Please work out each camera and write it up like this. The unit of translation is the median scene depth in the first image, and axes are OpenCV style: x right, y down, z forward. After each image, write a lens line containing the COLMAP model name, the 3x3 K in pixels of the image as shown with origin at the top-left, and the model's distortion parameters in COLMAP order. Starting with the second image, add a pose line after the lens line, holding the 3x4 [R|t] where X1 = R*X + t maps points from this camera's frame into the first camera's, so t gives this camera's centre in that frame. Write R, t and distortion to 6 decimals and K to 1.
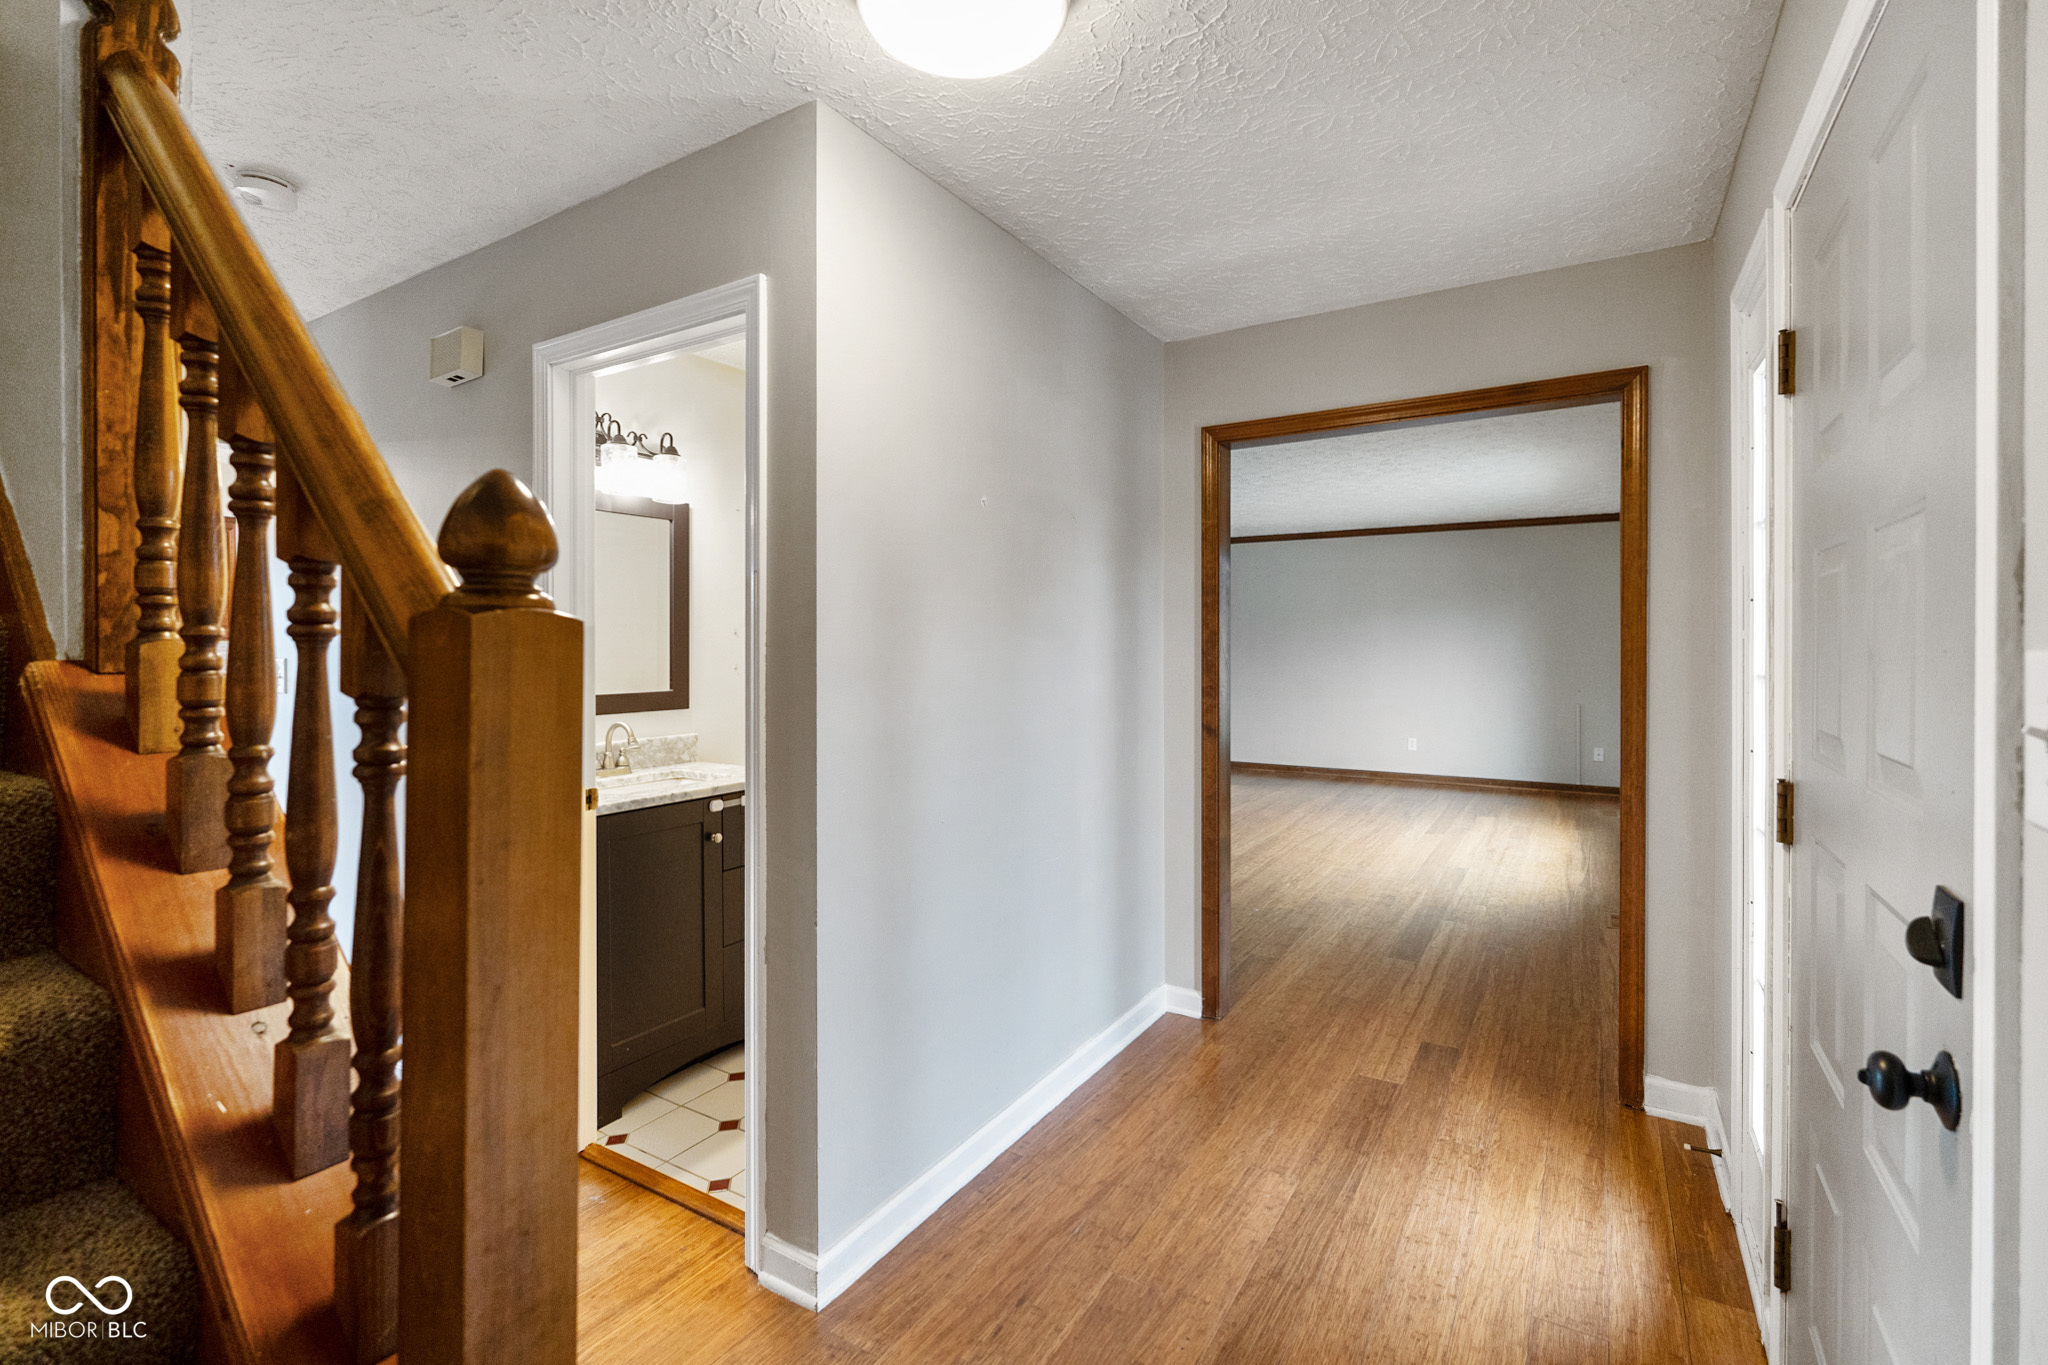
lens RADIAL K [[959.9, 0, 1065.4], [0, 959.9, 649.1], [0, 0, 1]] dist [-0.004386, -0.000546]
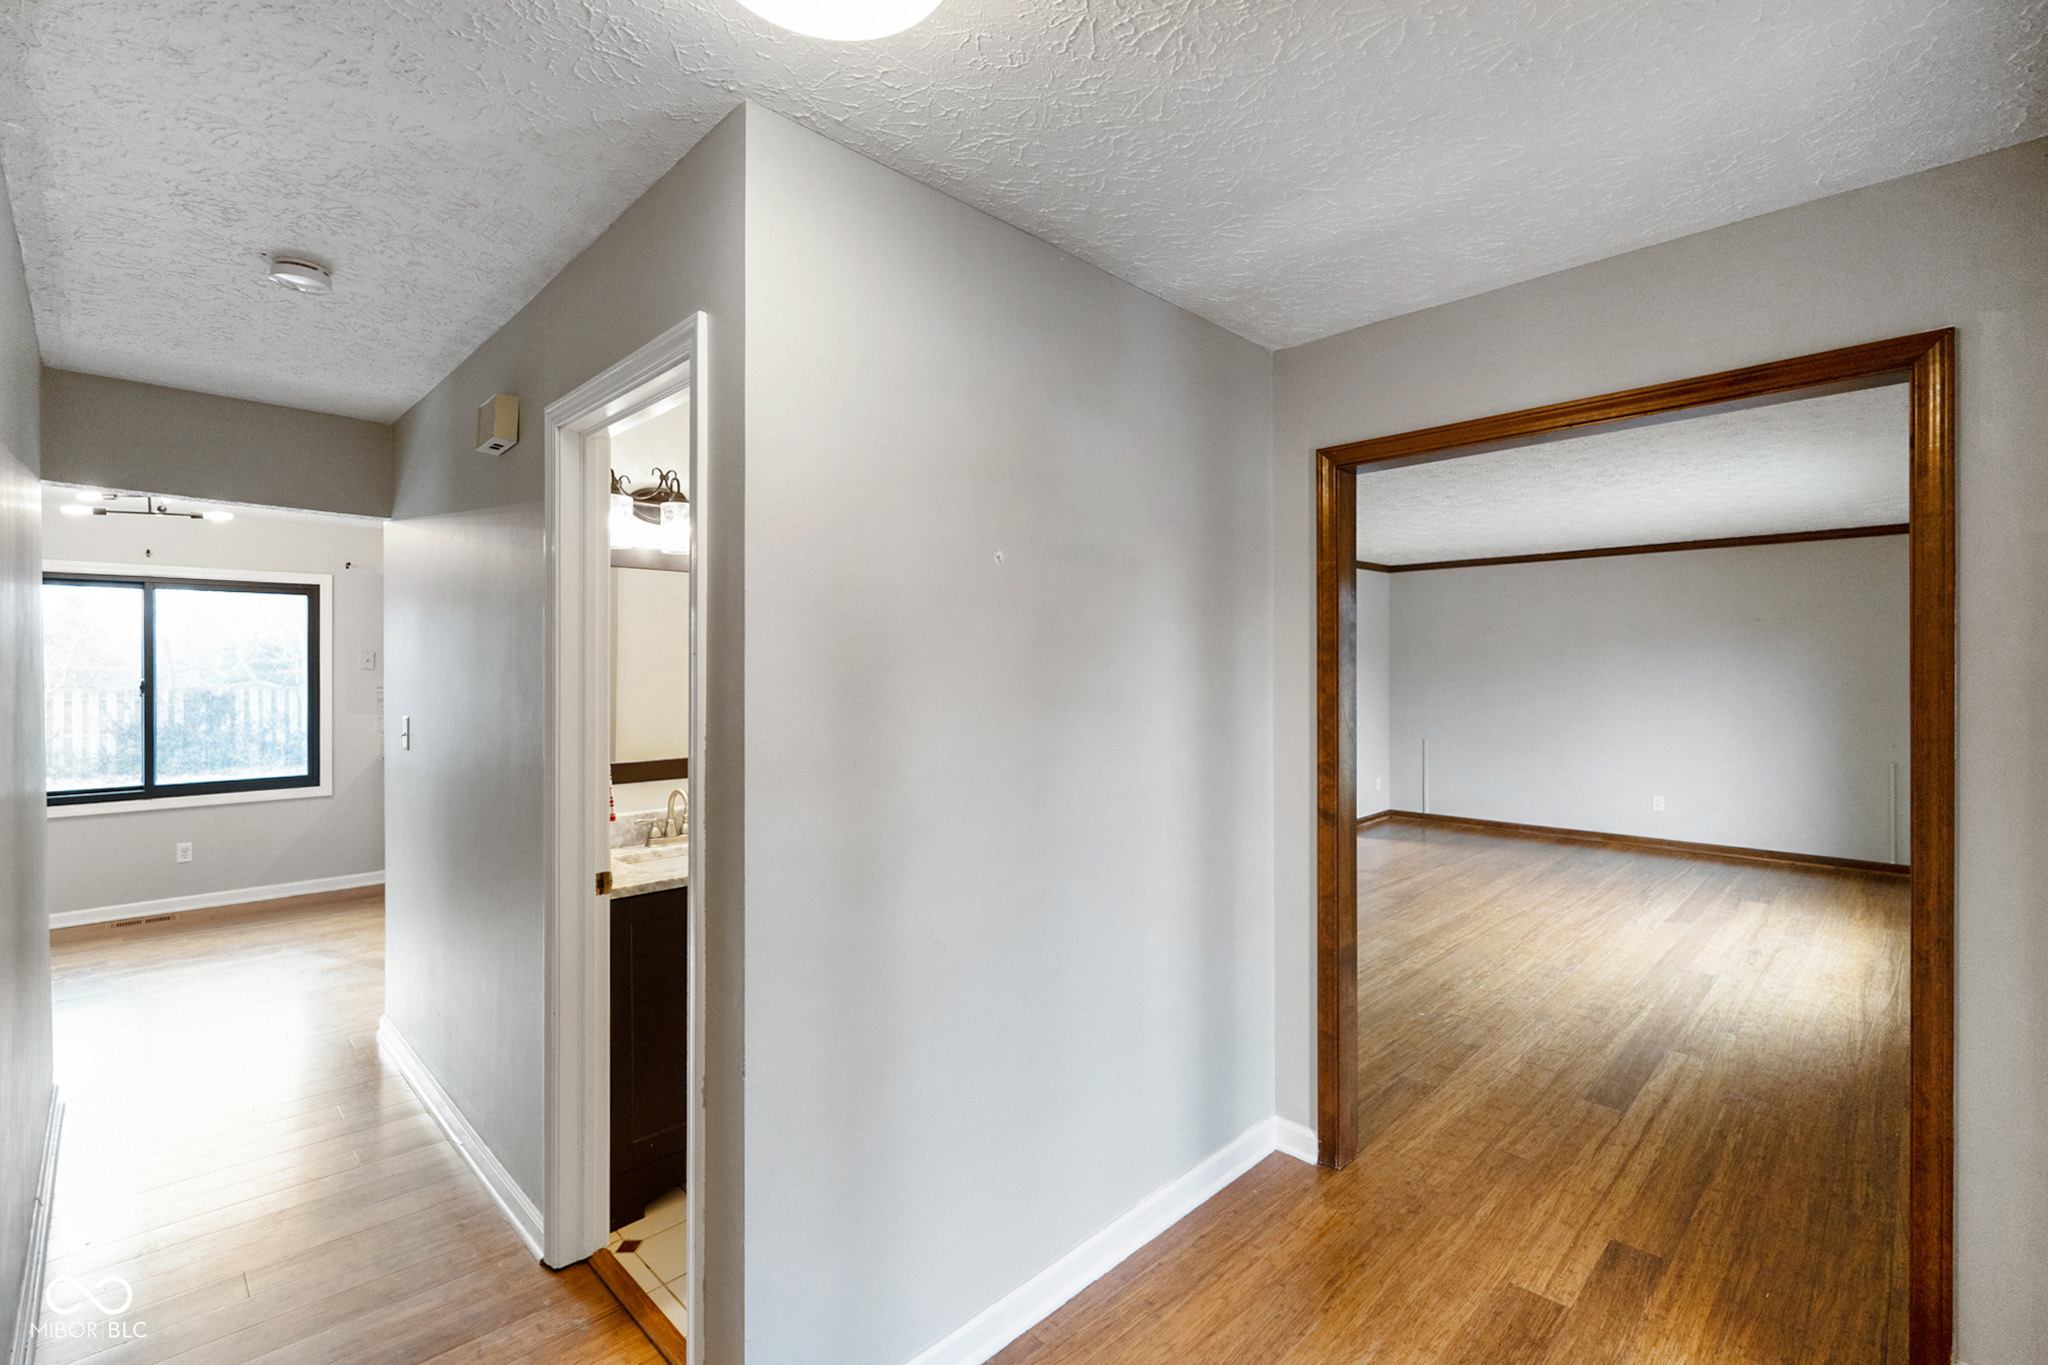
lens RADIAL K [[959.9, 0, 1032.1], [0, 959.9, 666.4], [0, 0, 1]] dist [-0.004386, -0.000546]
pose [[0.968008, -0.000381, -0.250920, 0.123036], [-0.001406, 0.999975, -0.006941, -0.041519], [0.250916, 0.007071, 0.967983, 0.152533]]
